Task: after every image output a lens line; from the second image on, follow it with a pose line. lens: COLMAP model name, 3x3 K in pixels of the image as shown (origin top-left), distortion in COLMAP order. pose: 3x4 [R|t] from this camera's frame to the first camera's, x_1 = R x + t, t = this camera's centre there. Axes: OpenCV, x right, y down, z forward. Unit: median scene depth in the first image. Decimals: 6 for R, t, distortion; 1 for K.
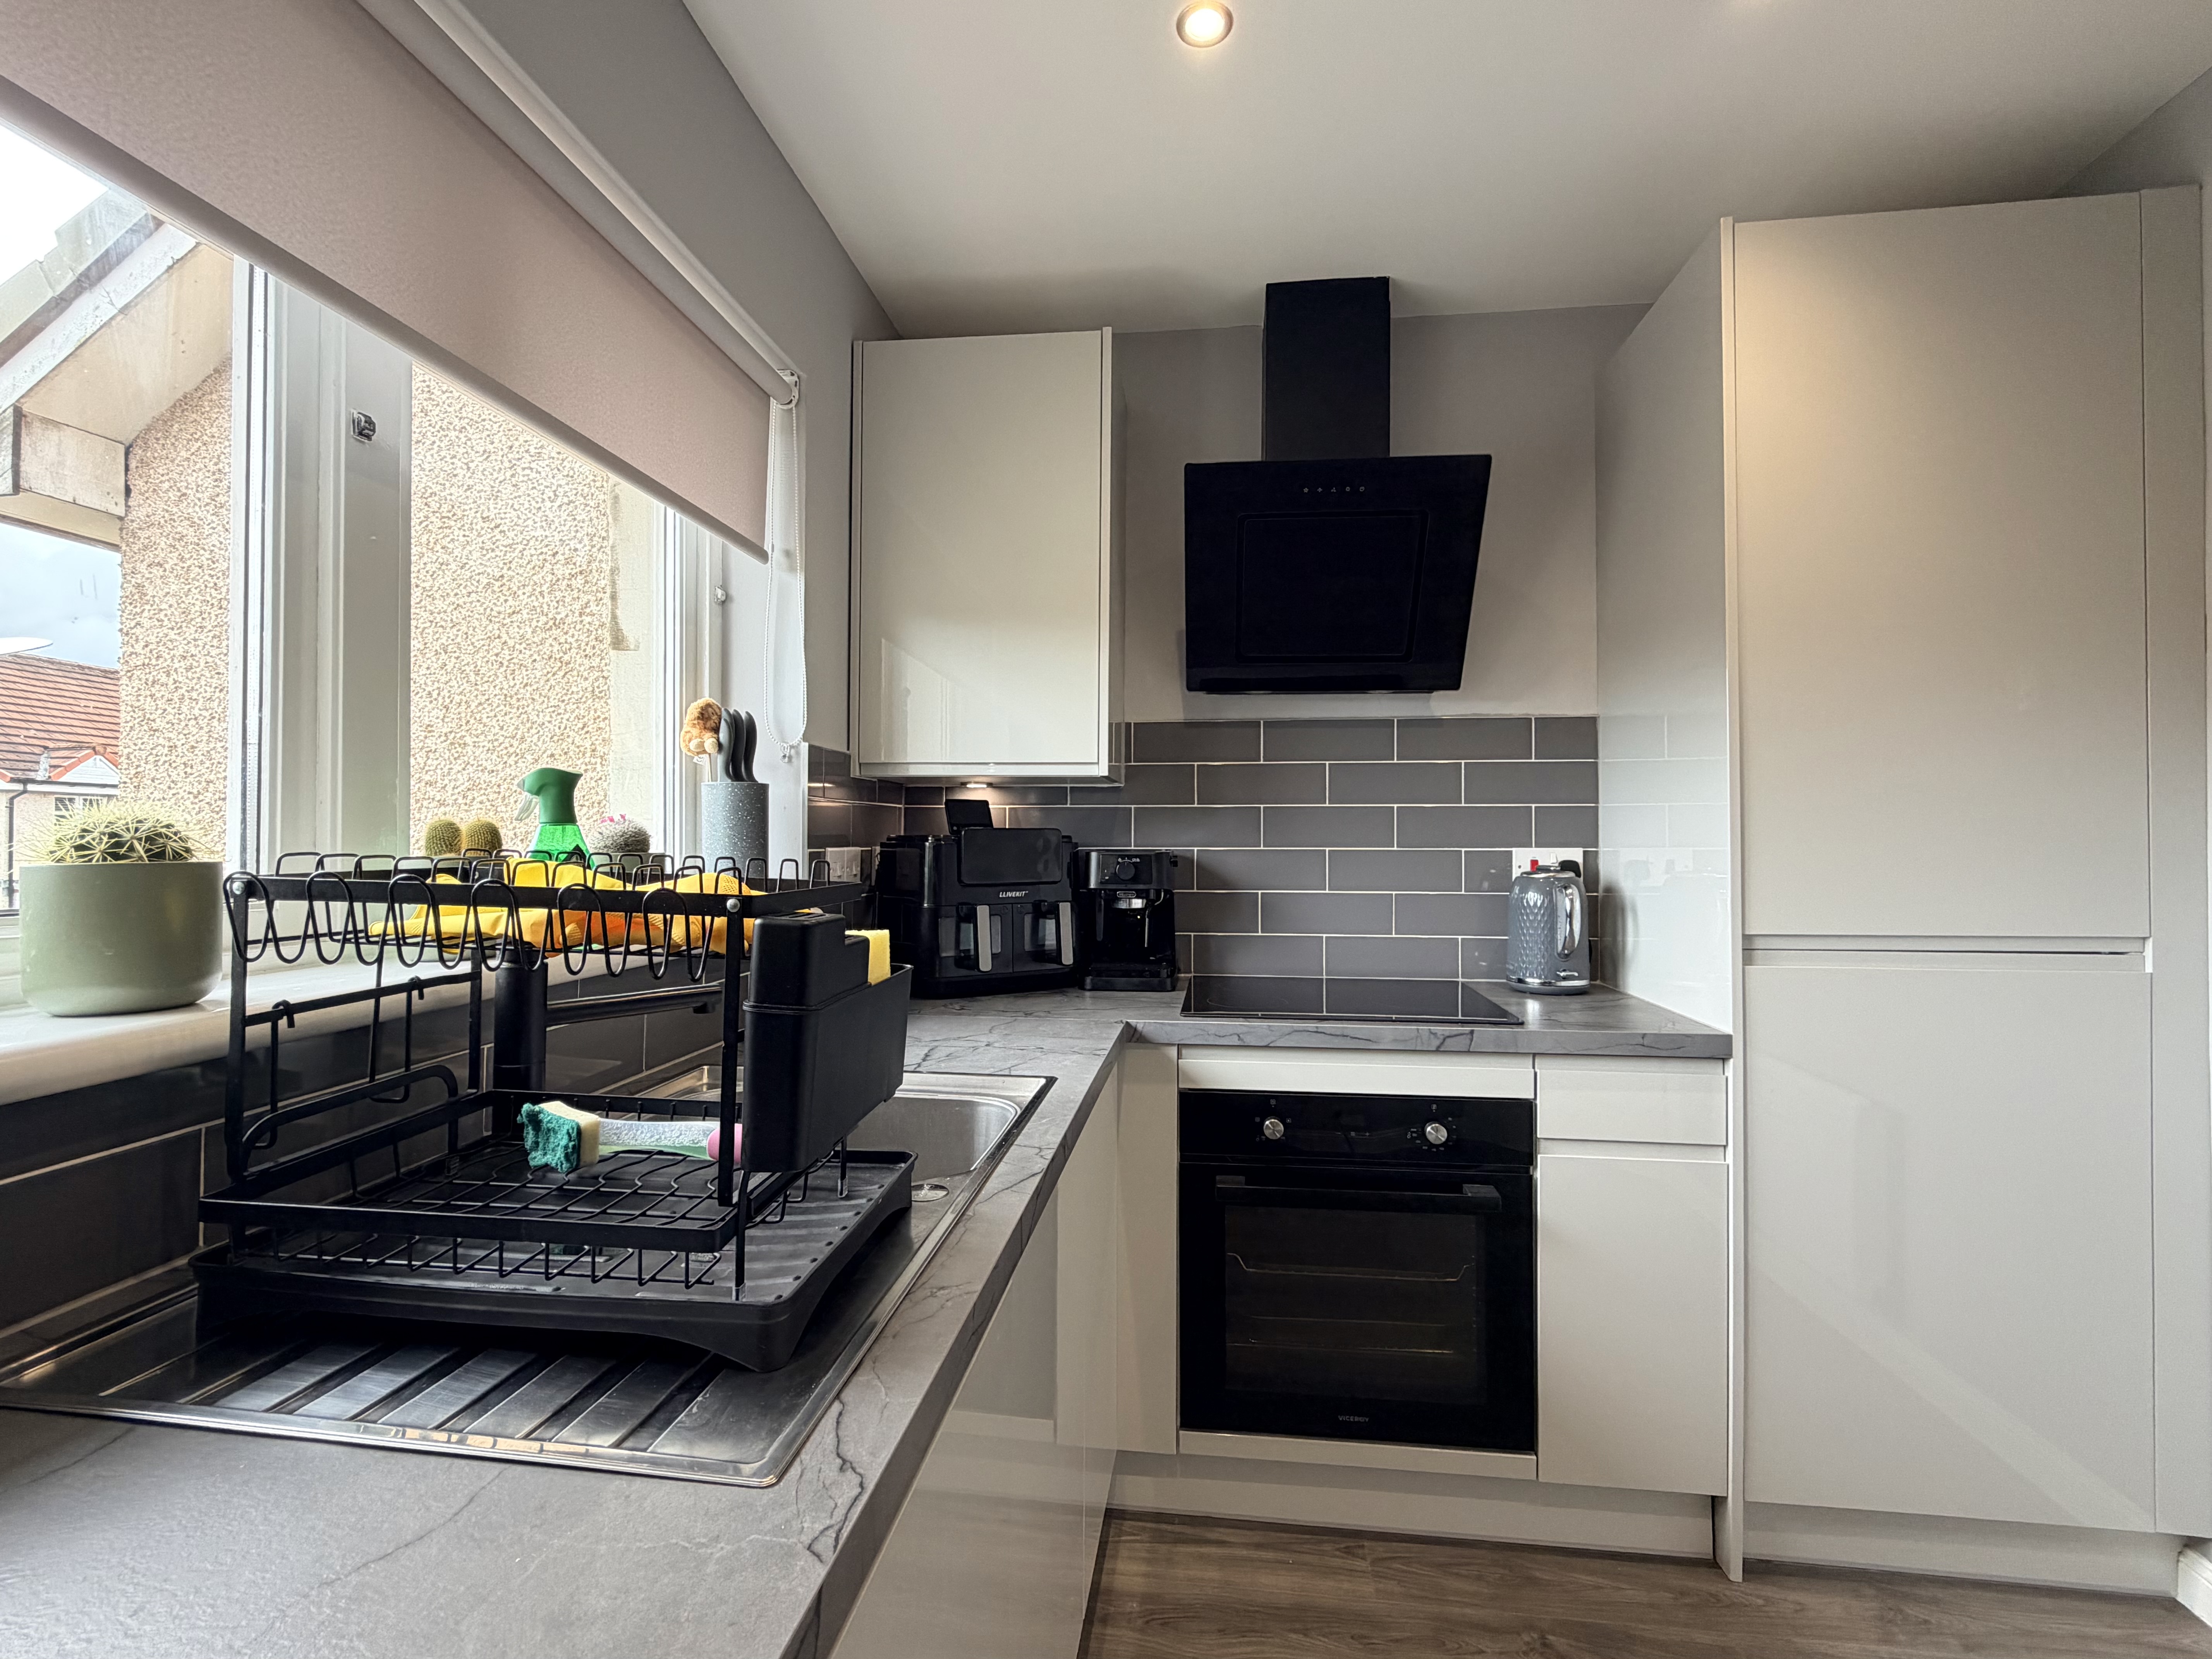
lens RADIAL K [[1020.2, 0, 1100.3], [0, 1020.2, 823.9], [0, 0, 1]] dist [-0.001966, -0.000589]
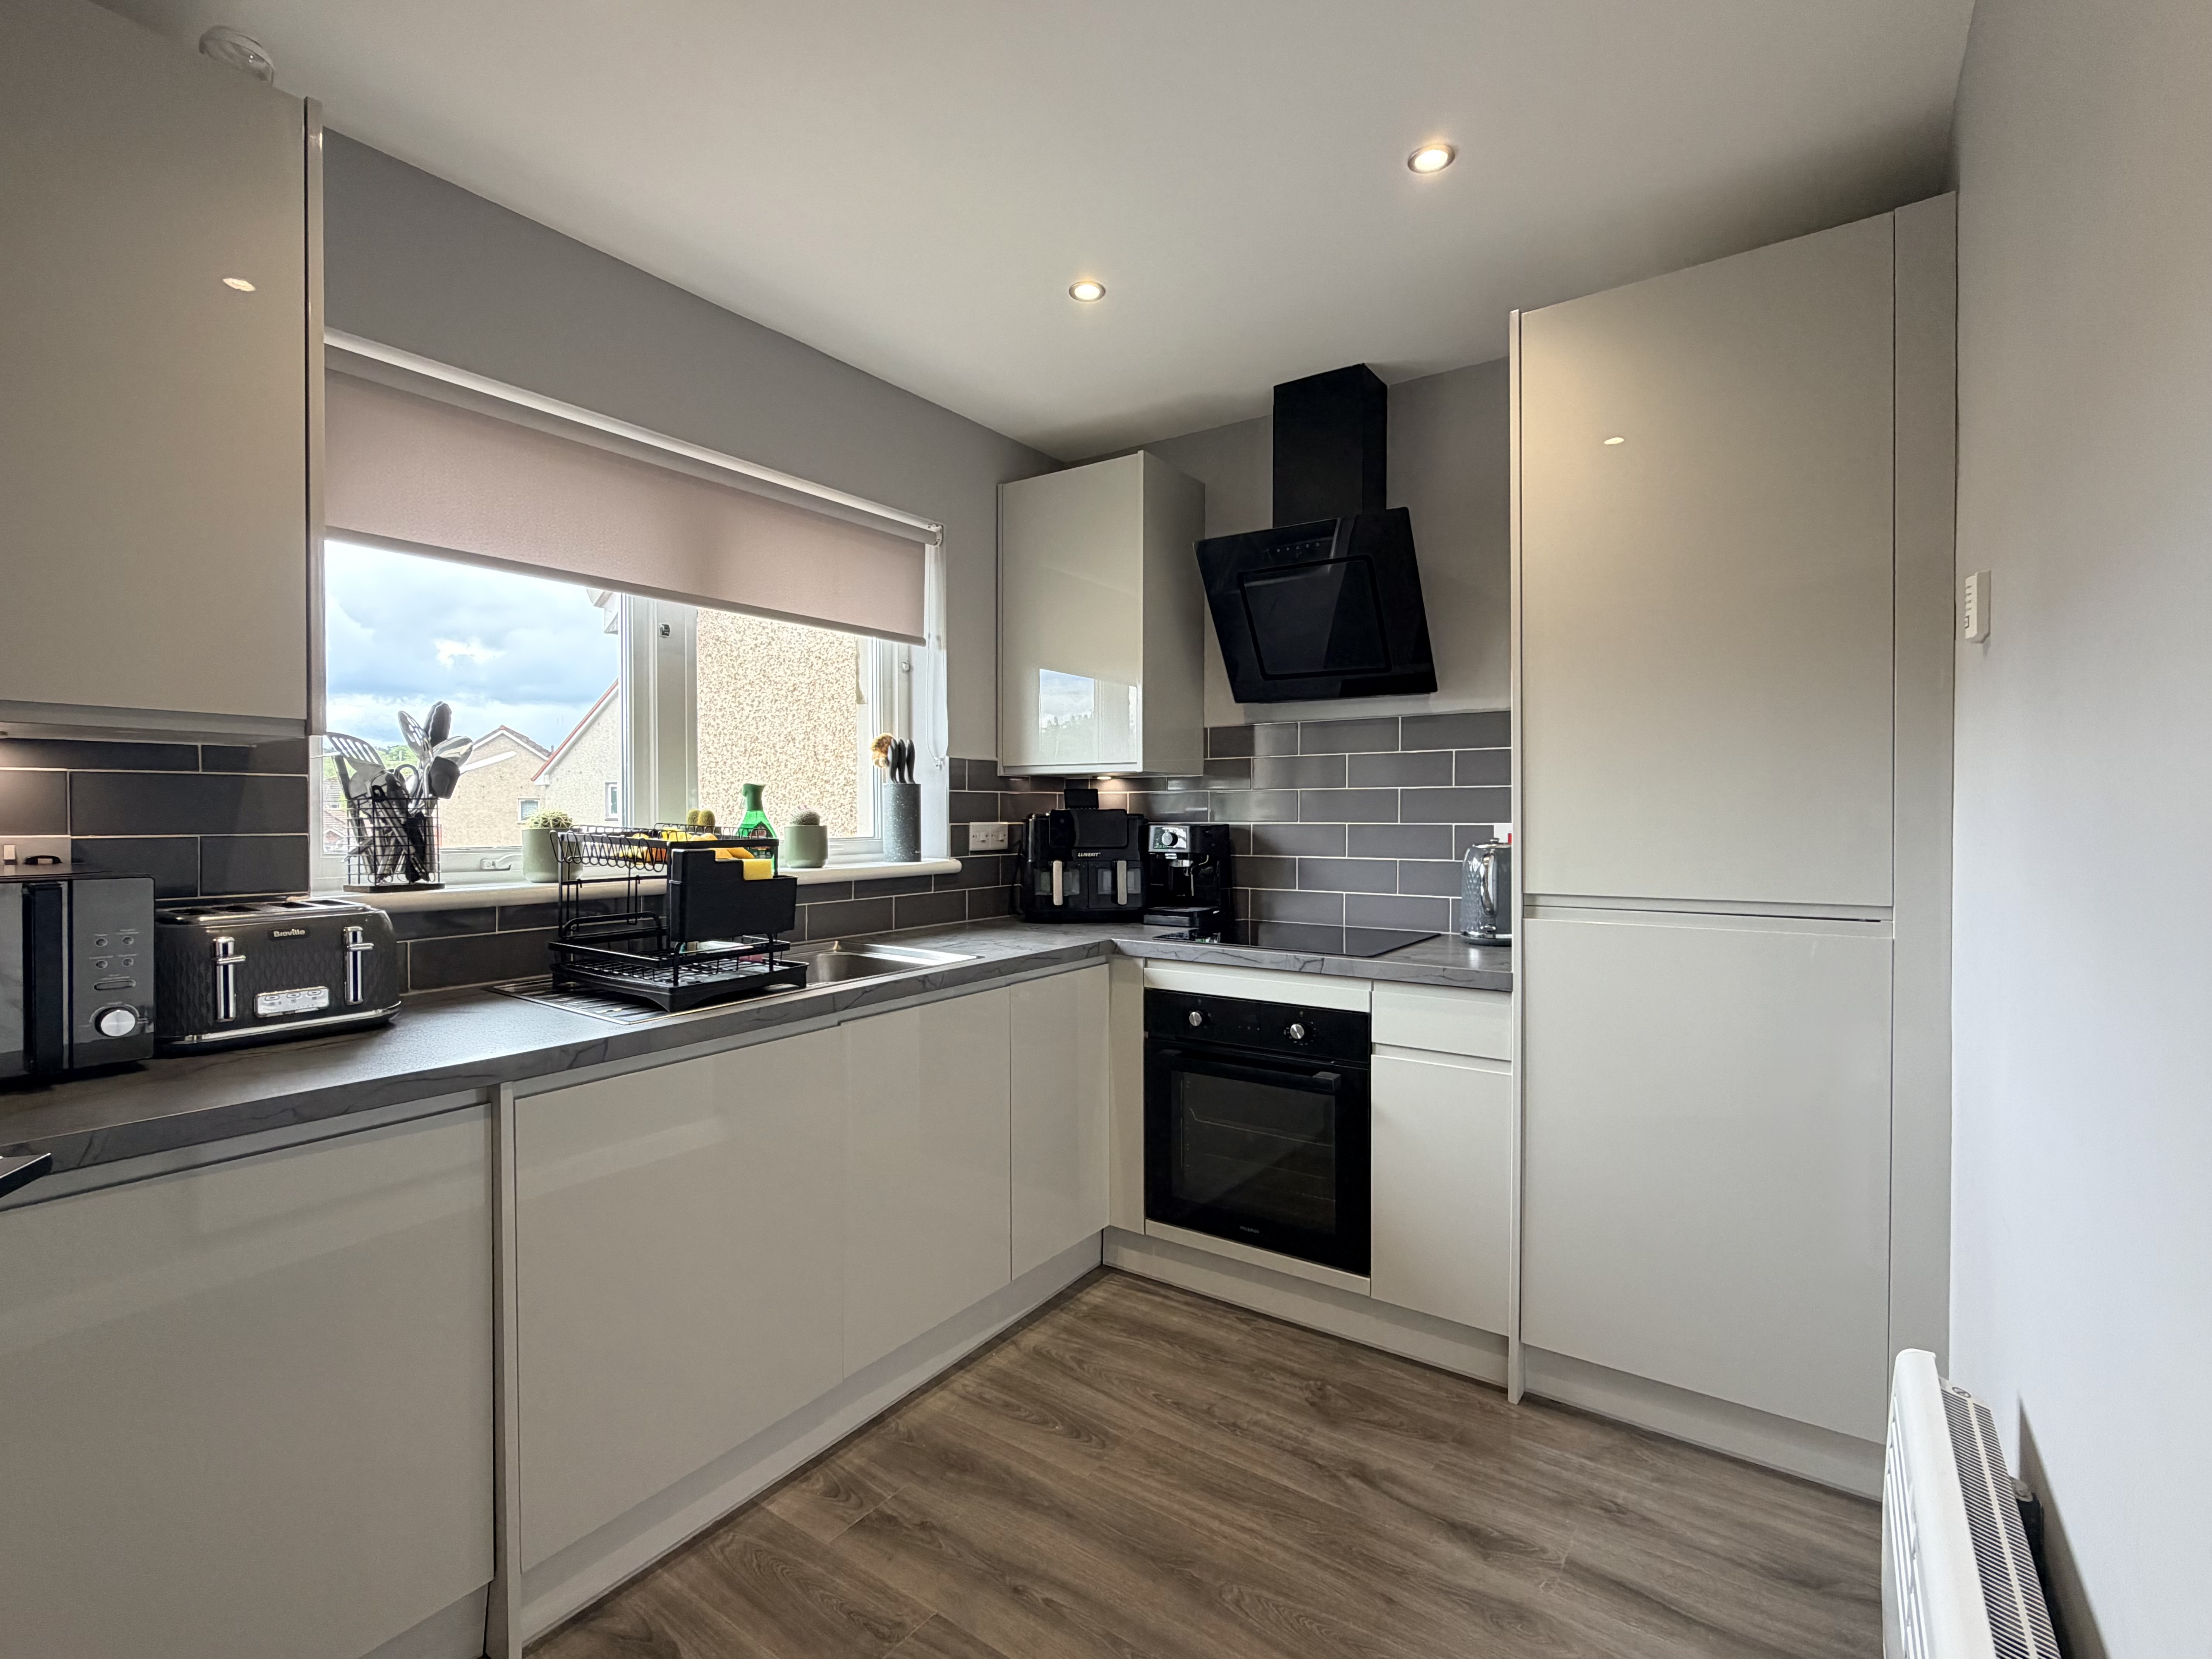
lens RADIAL K [[1020.2, 0, 1100.3], [0, 1020.2, 823.9], [0, 0, 1]] dist [-0.001966, -0.000589]
pose [[0.882605, 0.001293, -0.470114, 0.692500], [0.010381, 0.999699, 0.022239, -0.007845], [0.470001, -0.024508, 0.882326, -0.307049]]
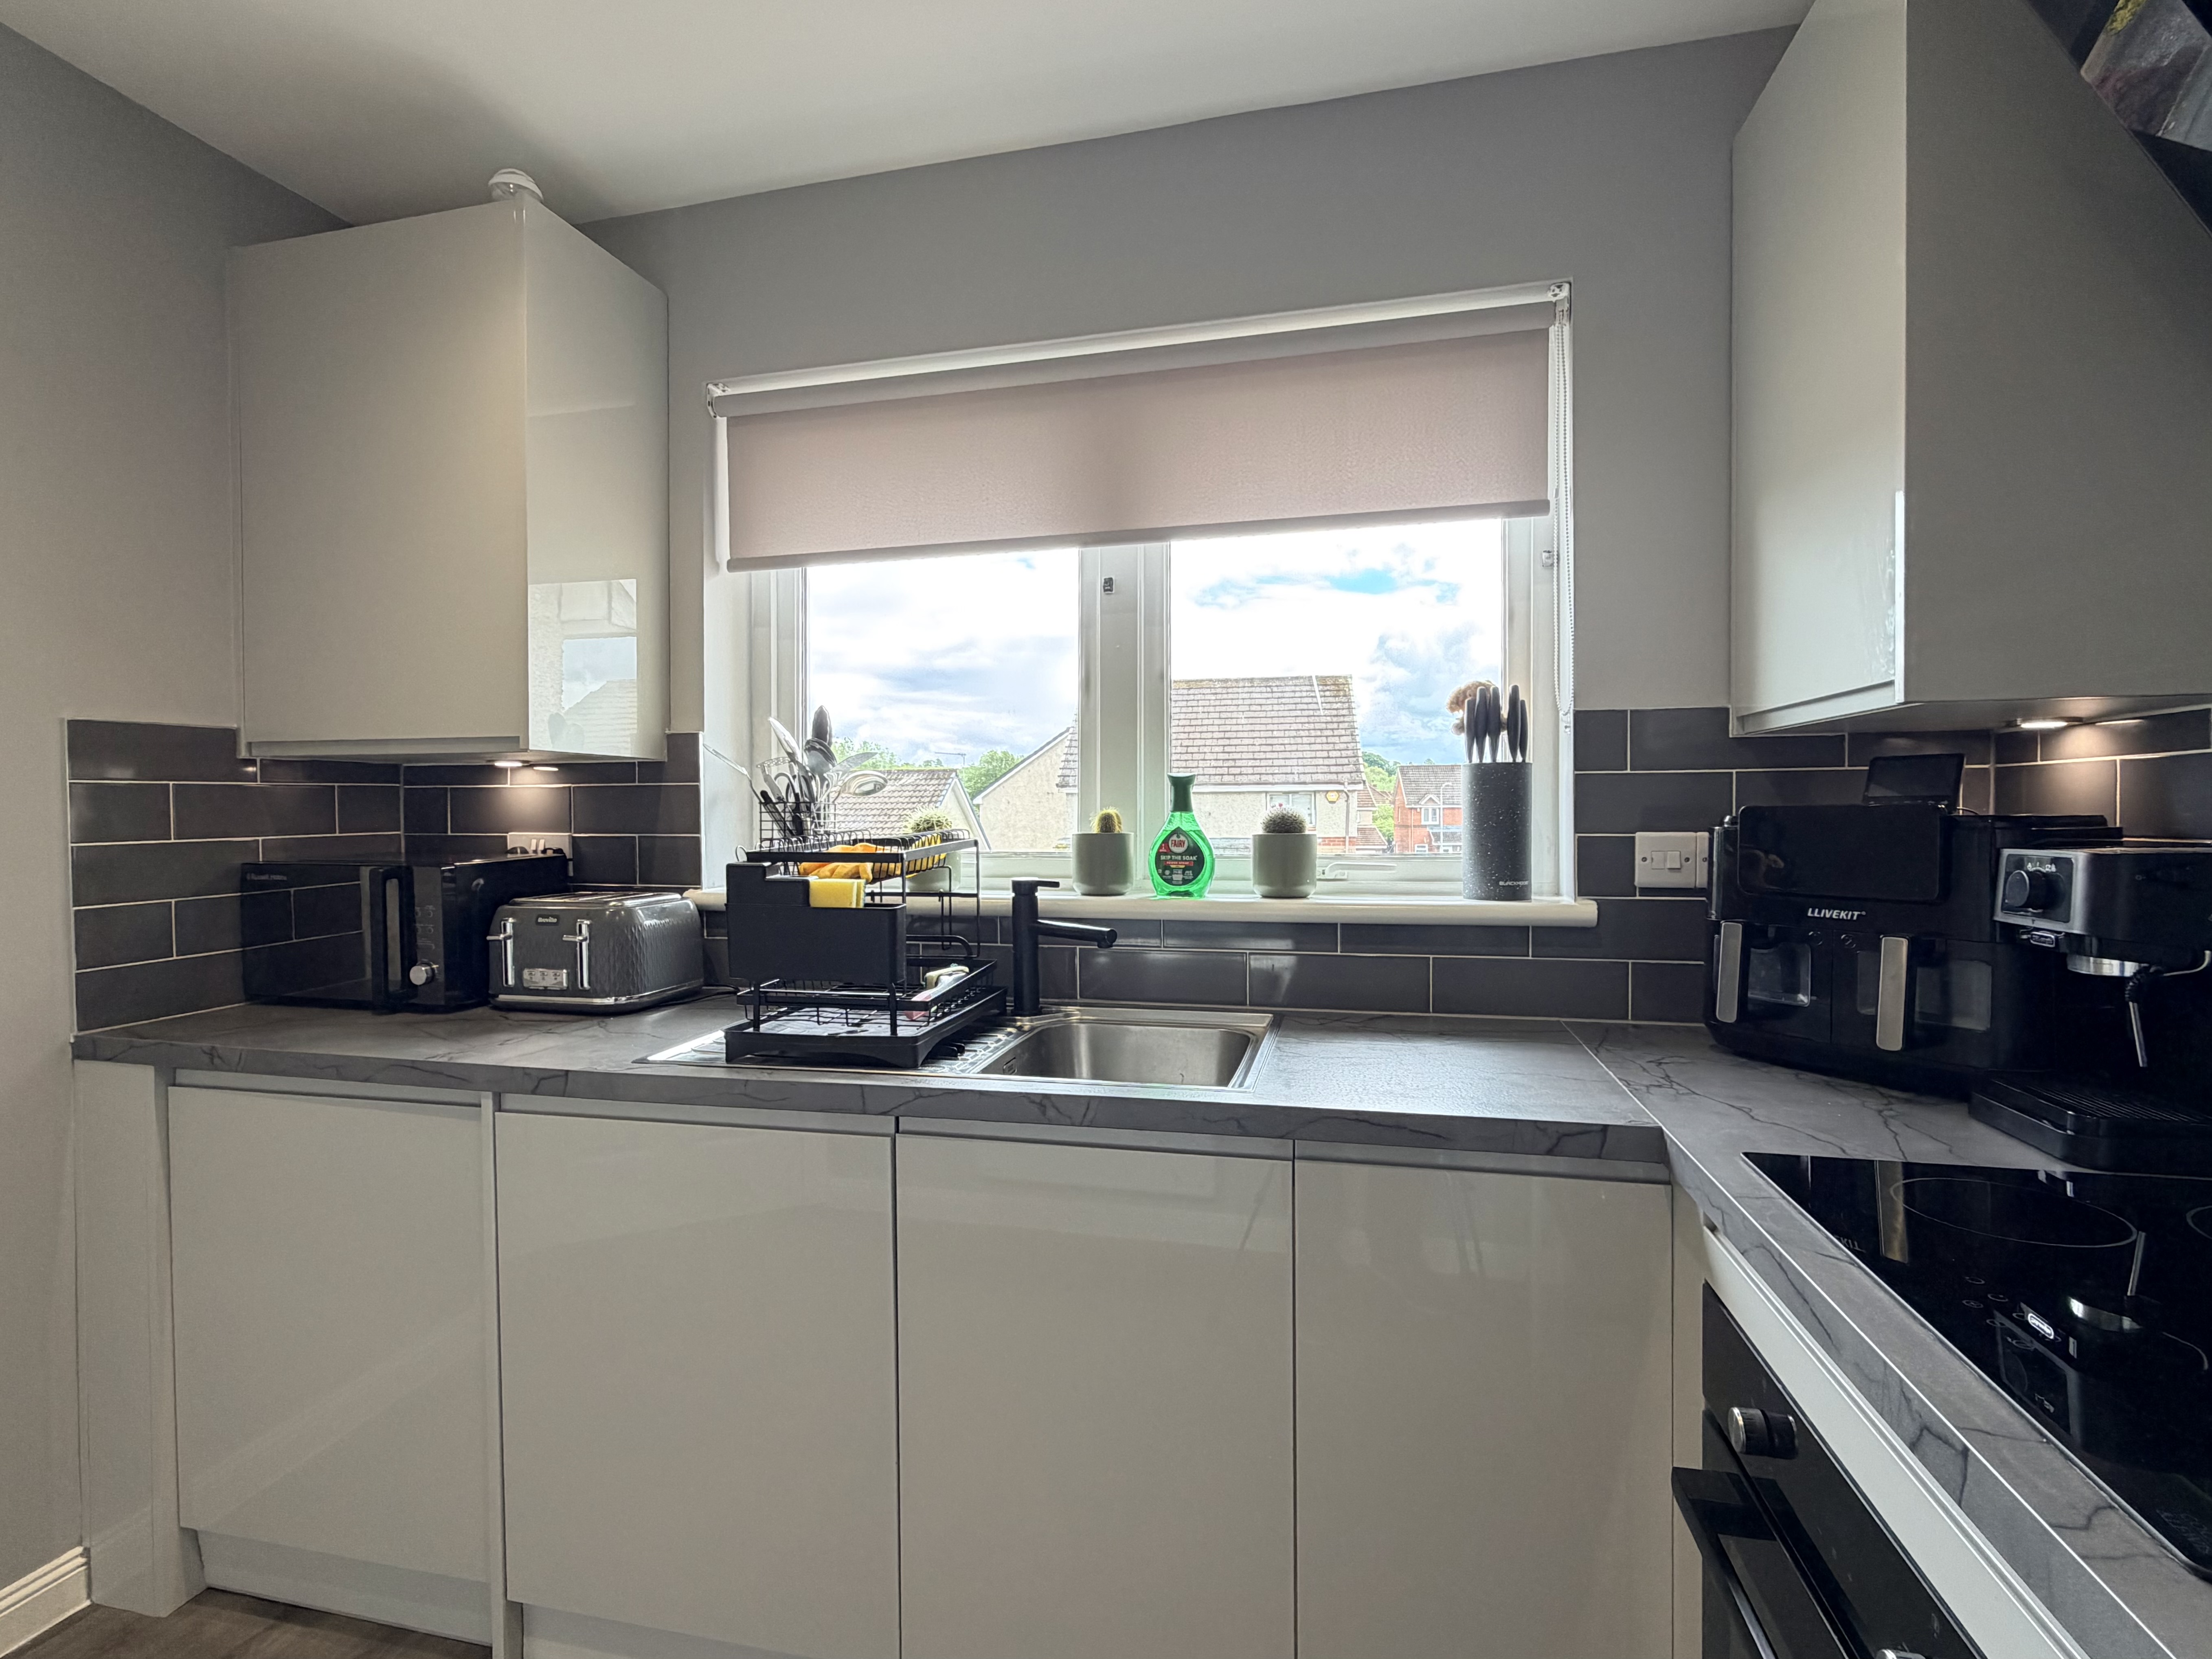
lens RADIAL K [[1063.8, 0, 1097.3], [0, 1063.8, 840.0], [0, 0, 1]] dist [0.000487, 0.000038]
pose [[-0.113536, 0.020446, -0.993324, 0.665472], [0.018150, 0.999664, 0.018502, 0.006516], [0.993368, -0.015928, -0.113868, 0.725305]]
